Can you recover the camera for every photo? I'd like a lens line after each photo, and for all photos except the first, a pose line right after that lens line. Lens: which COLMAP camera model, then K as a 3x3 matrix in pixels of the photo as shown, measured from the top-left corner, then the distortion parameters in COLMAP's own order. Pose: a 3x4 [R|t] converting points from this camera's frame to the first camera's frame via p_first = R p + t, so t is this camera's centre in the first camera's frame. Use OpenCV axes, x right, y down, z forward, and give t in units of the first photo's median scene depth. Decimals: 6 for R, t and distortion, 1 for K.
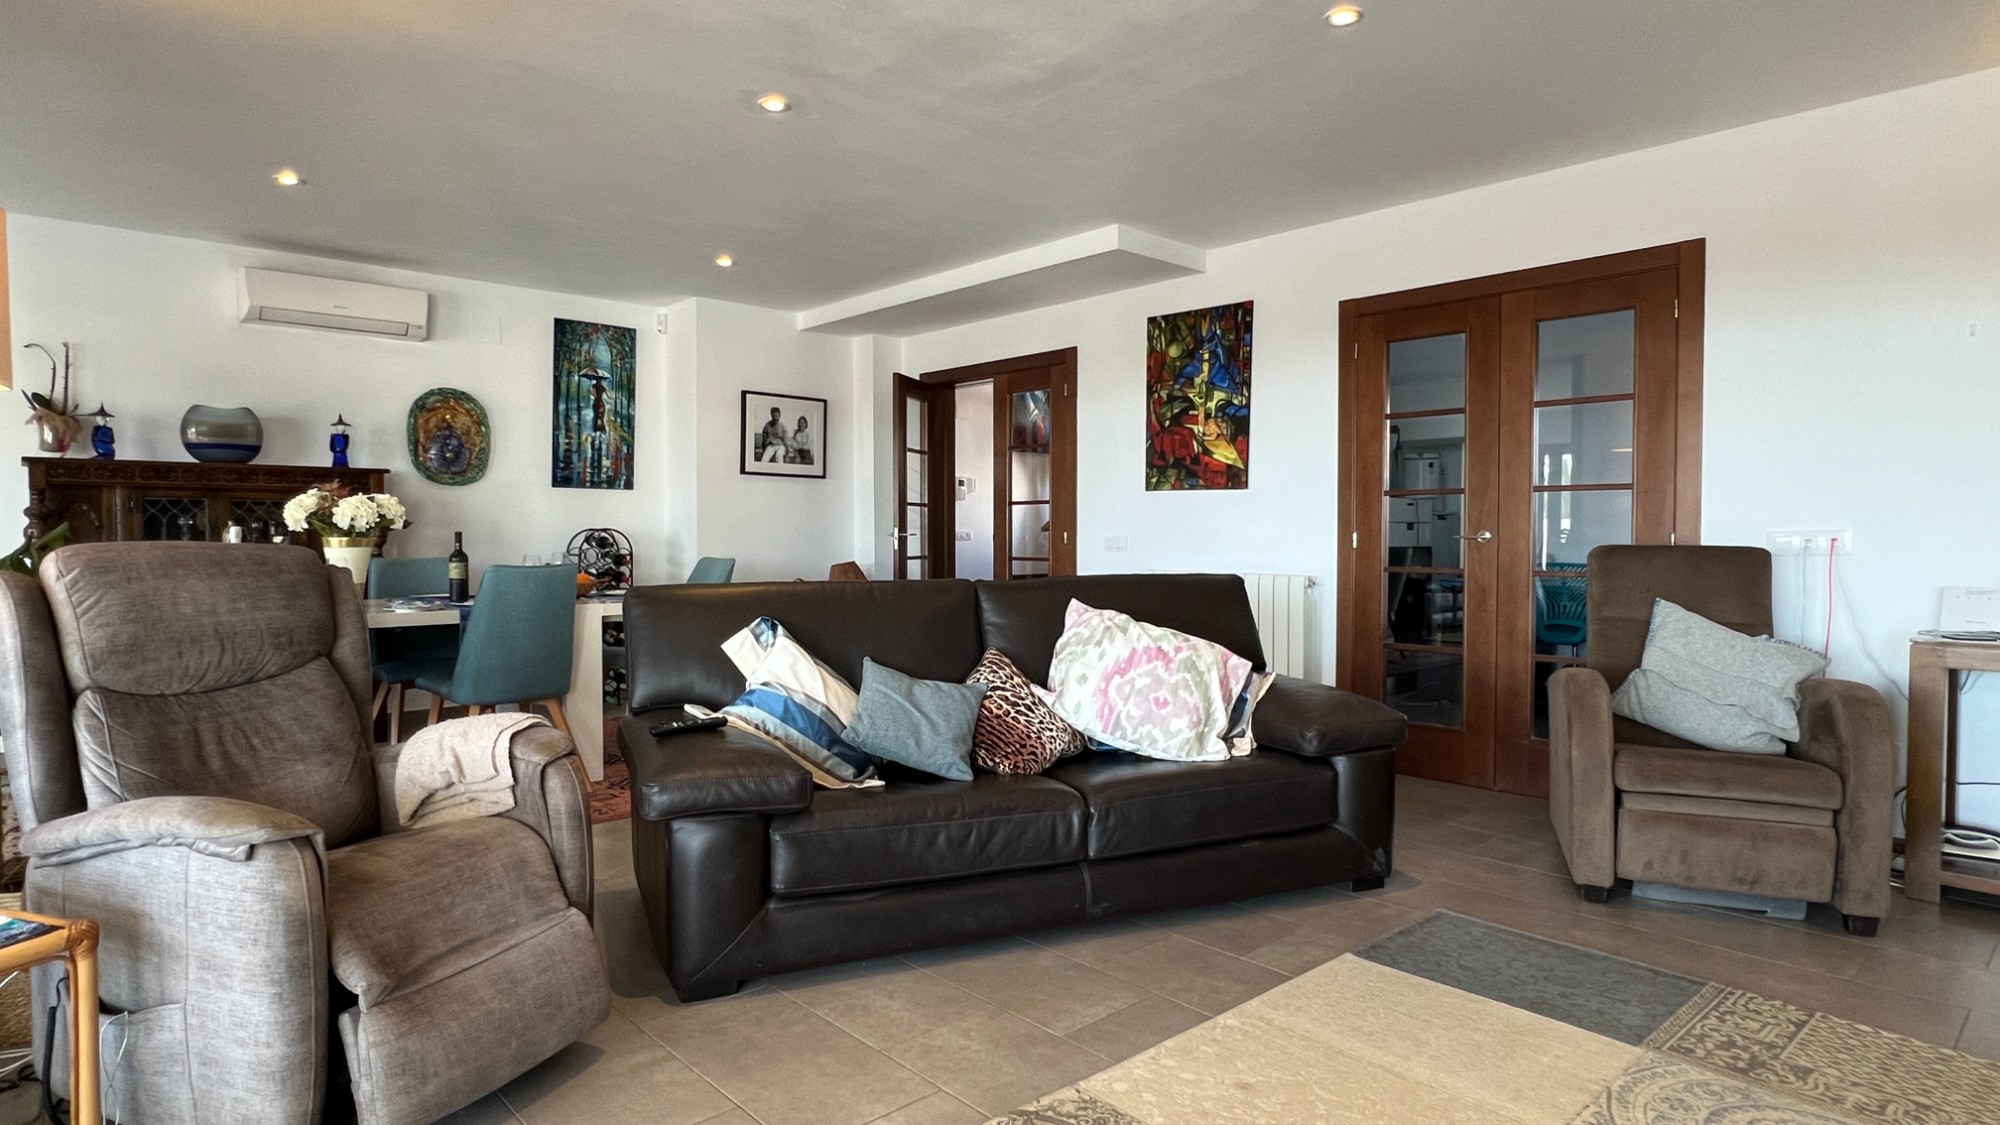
lens RADIAL K [[1099.0, 0, 1000.0], [0, 1099.0, 562.5], [0, 0, 1]] dist [-0.003484, -0.000399]
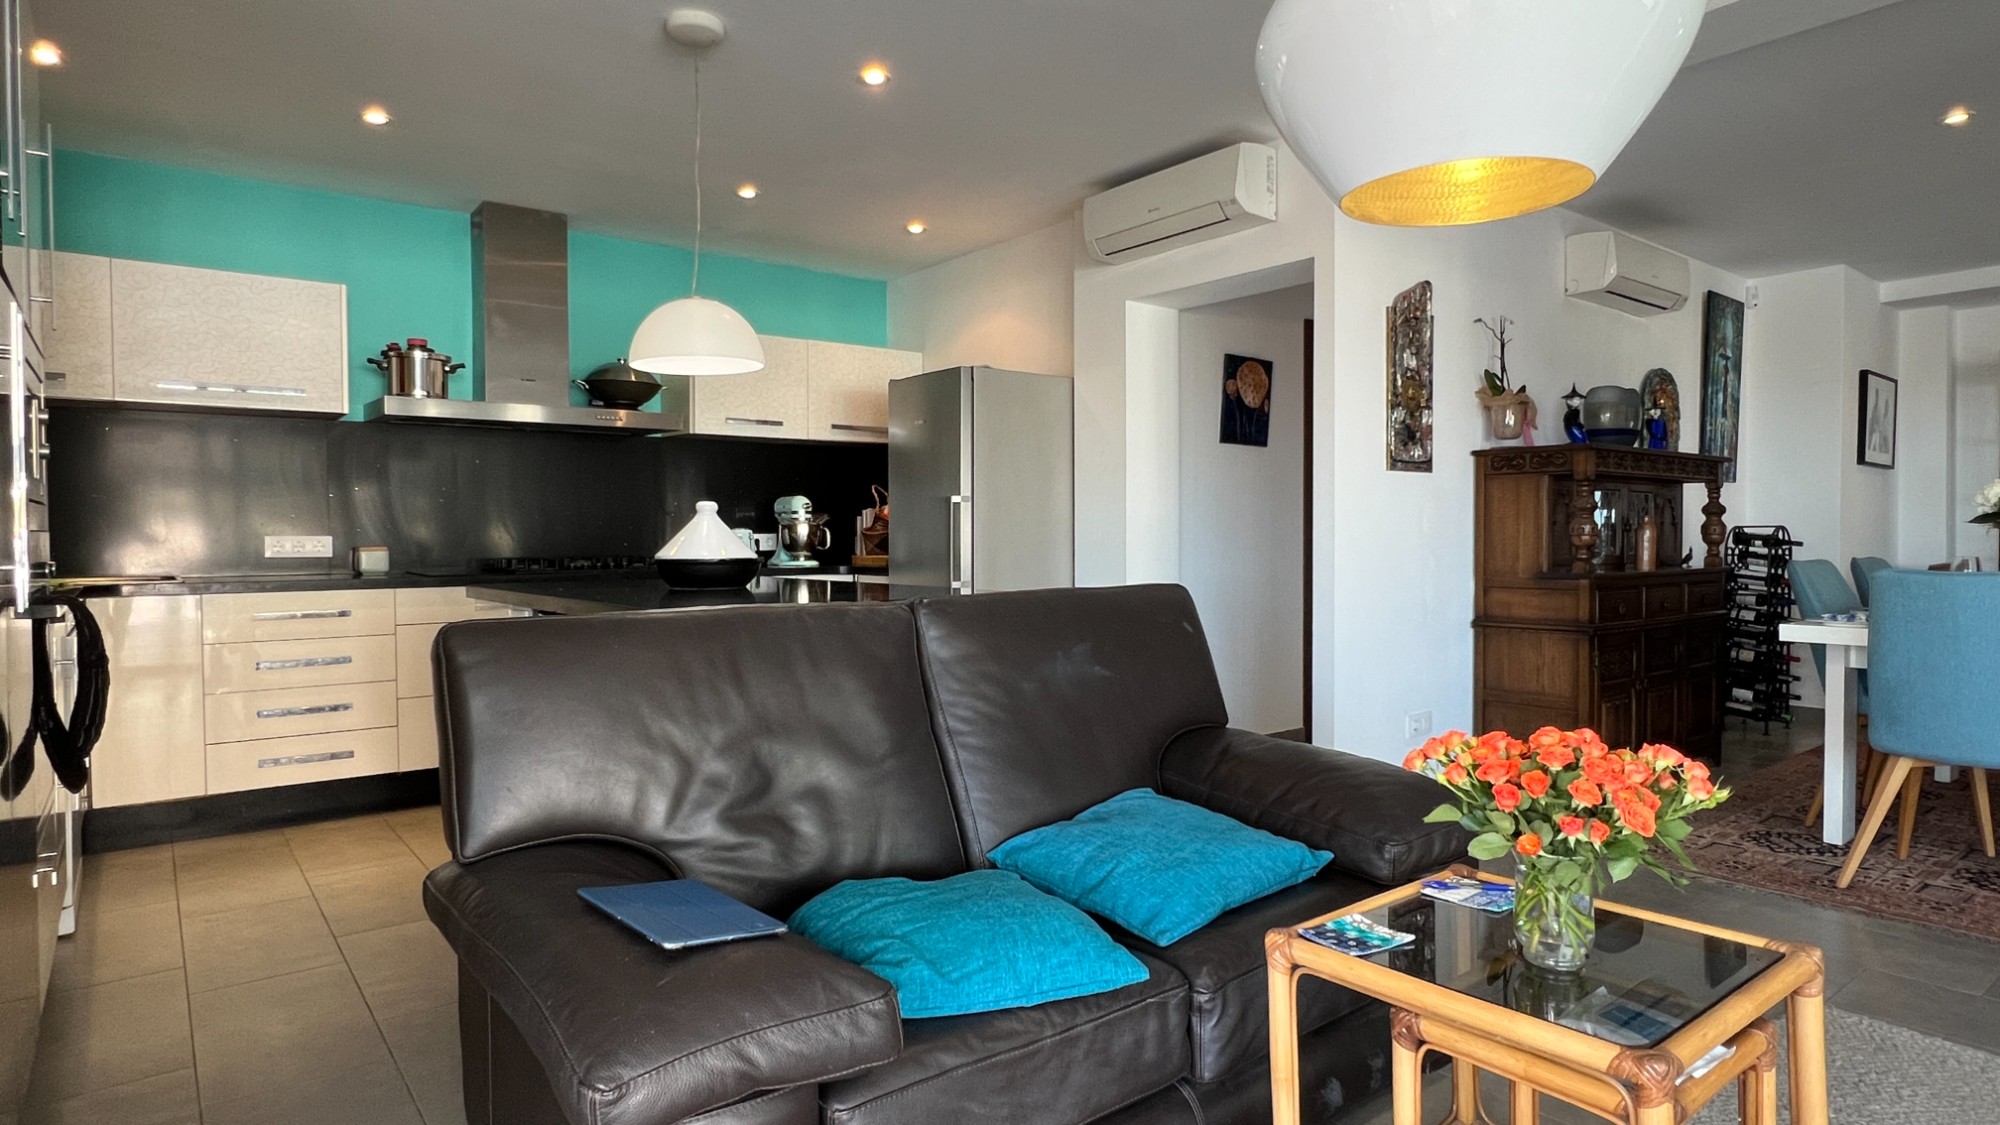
lens RADIAL K [[1099.0, 0, 1000.0], [0, 1099.0, 562.5], [0, 0, 1]] dist [-0.003484, -0.000399]
pose [[0.997694, -0.000260, -0.067866, -0.873183], [0.000530, 0.999992, 0.003966, -0.003947], [0.067865, -0.003993, 0.997687, 0.061198]]
